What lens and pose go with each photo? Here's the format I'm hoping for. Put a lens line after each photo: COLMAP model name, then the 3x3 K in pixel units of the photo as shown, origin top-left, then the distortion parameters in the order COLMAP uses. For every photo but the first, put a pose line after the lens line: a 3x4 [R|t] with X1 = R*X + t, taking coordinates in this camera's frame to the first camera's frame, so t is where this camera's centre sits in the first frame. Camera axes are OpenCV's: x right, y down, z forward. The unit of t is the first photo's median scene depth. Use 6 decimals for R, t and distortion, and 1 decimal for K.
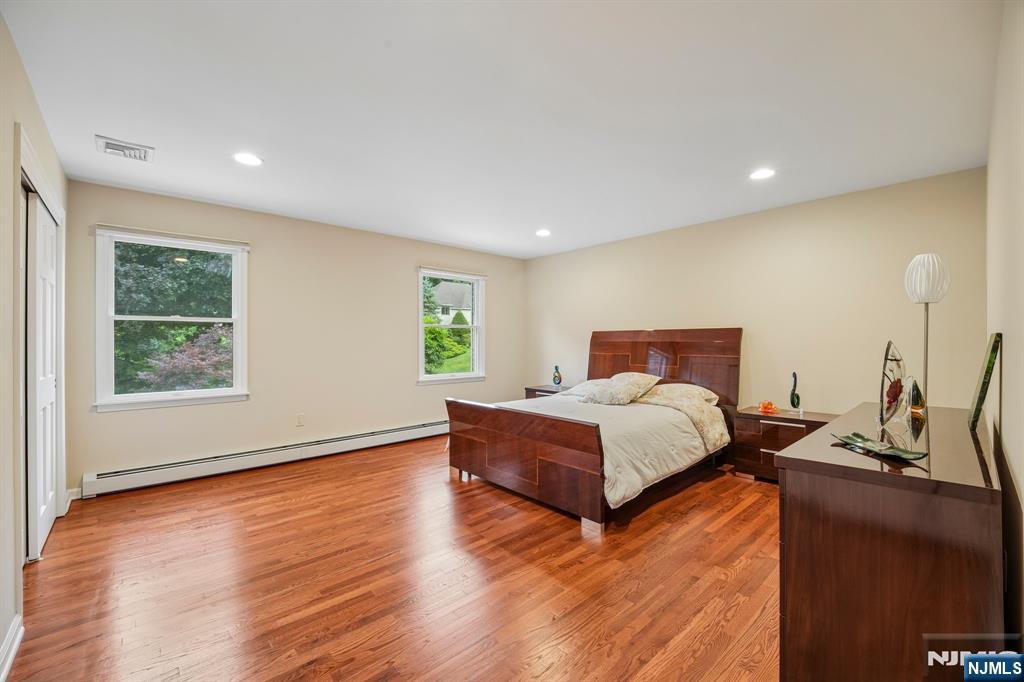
lens RADIAL K [[421.8, 0, 513.0], [0, 421.8, 344.6], [0, 0, 1]] dist [0.000395, -0.007713]
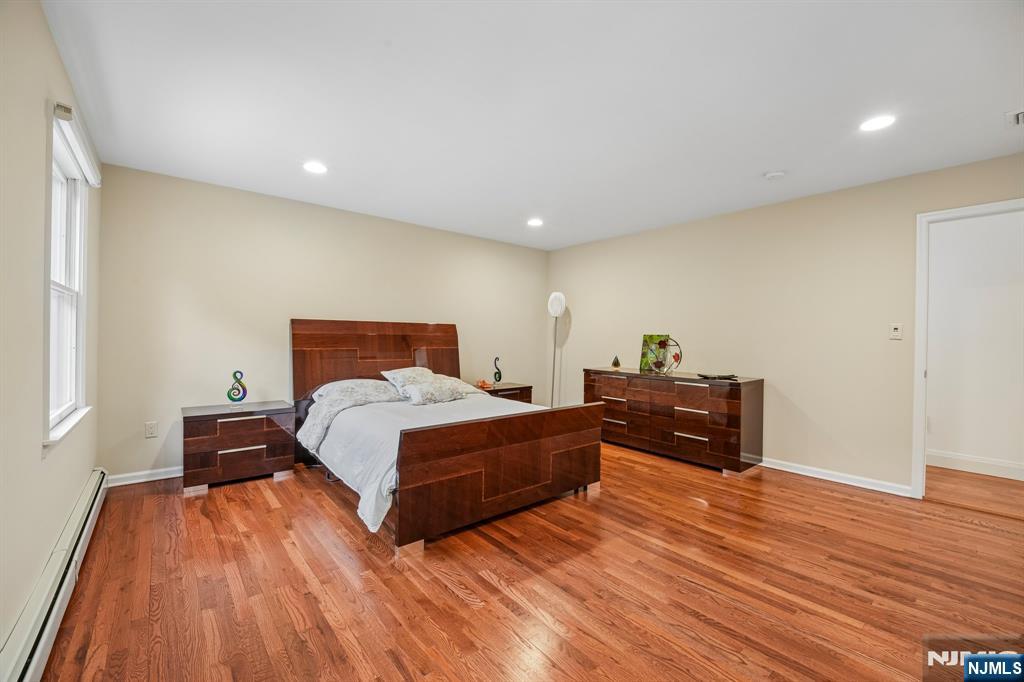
lens RADIAL K [[421.8, 0, 514.6], [0, 421.8, 335.8], [0, 0, 1]] dist [0.000395, -0.007713]
pose [[0.052632, 0.000415, 0.998614, -1.148909], [-0.001106, 0.999999, -0.000357, -0.008886], [-0.998613, -0.001086, 0.052633, 1.282759]]
